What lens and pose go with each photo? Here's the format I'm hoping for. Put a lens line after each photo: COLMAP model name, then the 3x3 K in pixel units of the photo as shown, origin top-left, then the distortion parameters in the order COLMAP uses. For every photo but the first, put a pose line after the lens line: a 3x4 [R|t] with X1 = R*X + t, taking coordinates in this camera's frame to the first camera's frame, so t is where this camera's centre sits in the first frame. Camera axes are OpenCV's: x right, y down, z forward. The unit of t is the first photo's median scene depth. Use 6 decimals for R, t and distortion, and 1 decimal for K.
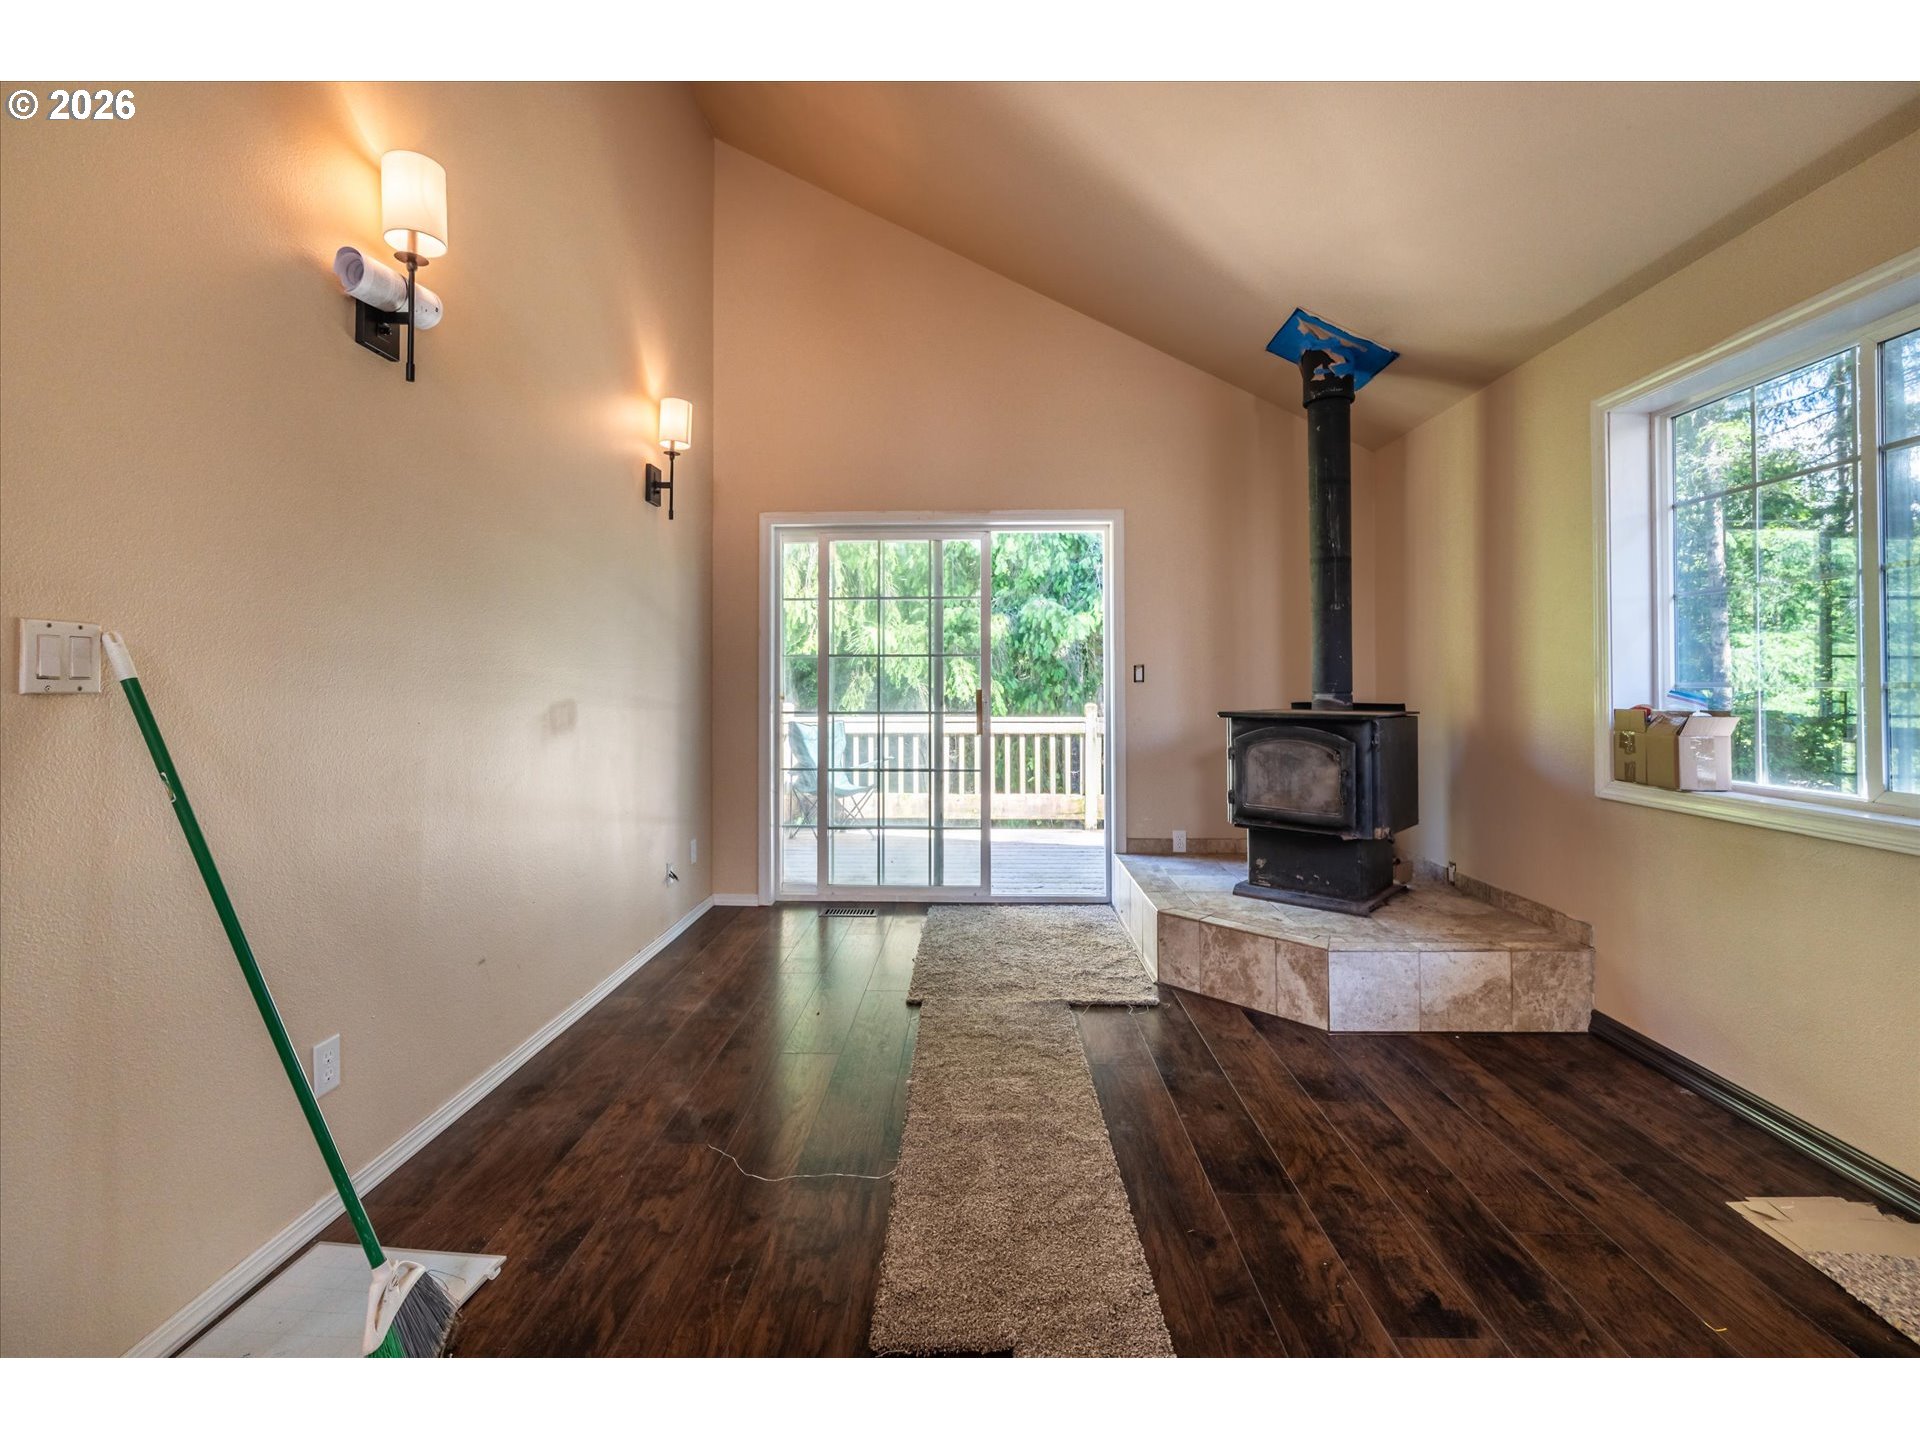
lens RADIAL K [[817.9, 0, 956.6], [0, 817.9, 706.4], [0, 0, 1]] dist [0.000273, -0.000611]
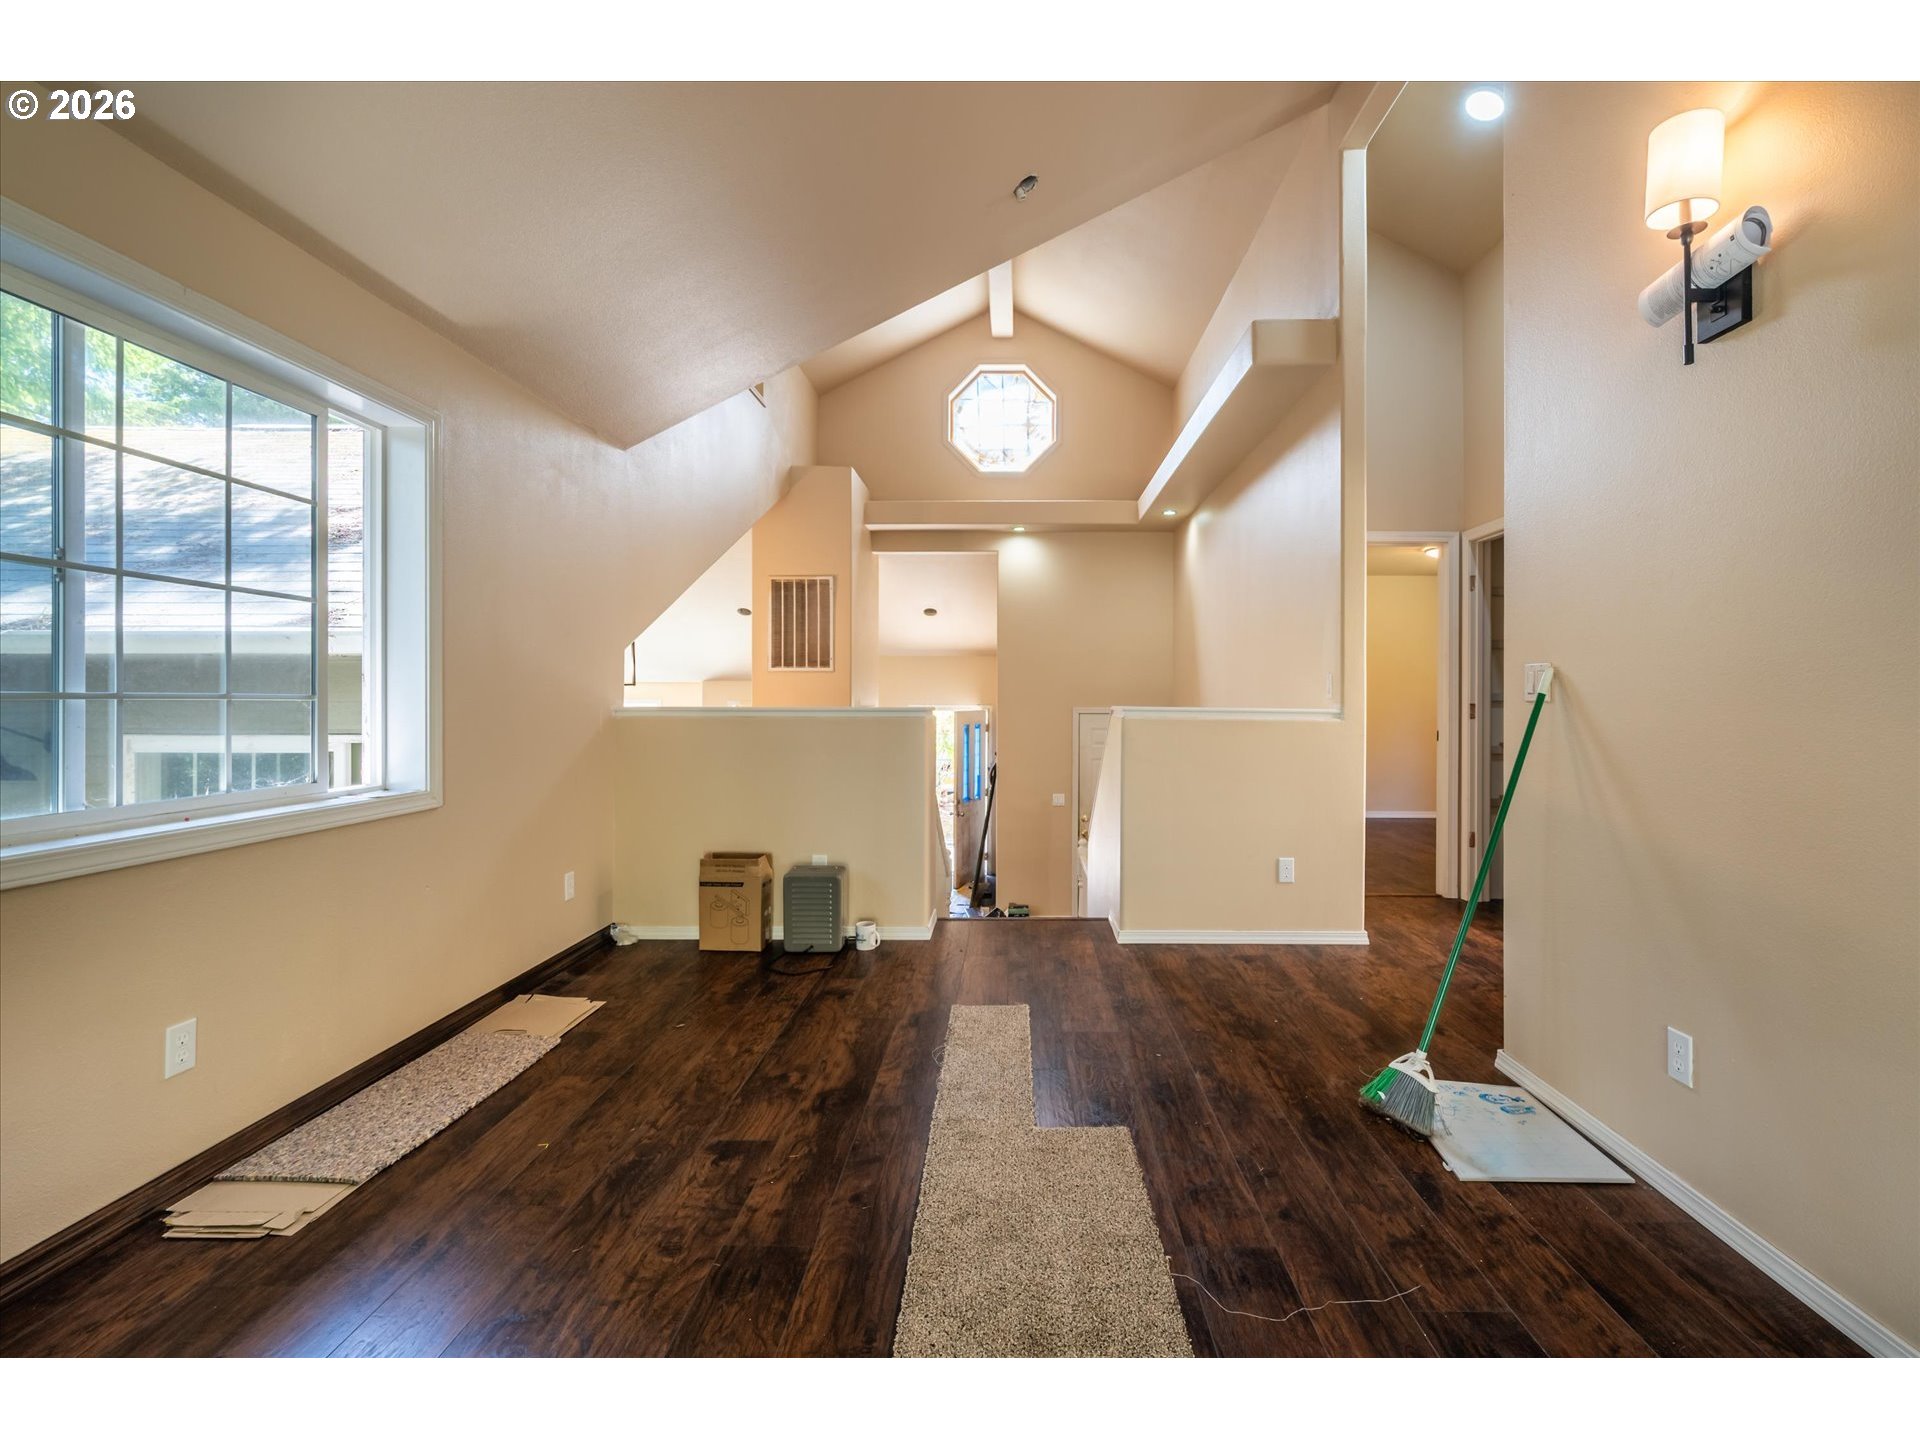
lens RADIAL K [[817.9, 0, 956.6], [0, 817.9, 706.4], [0, 0, 1]] dist [0.000273, -0.000611]
pose [[-0.999248, -0.000505, 0.038770, 0.127000], [0.000907, 0.999338, 0.036380, -0.054439], [-0.038762, 0.036388, -0.998586, 2.037713]]
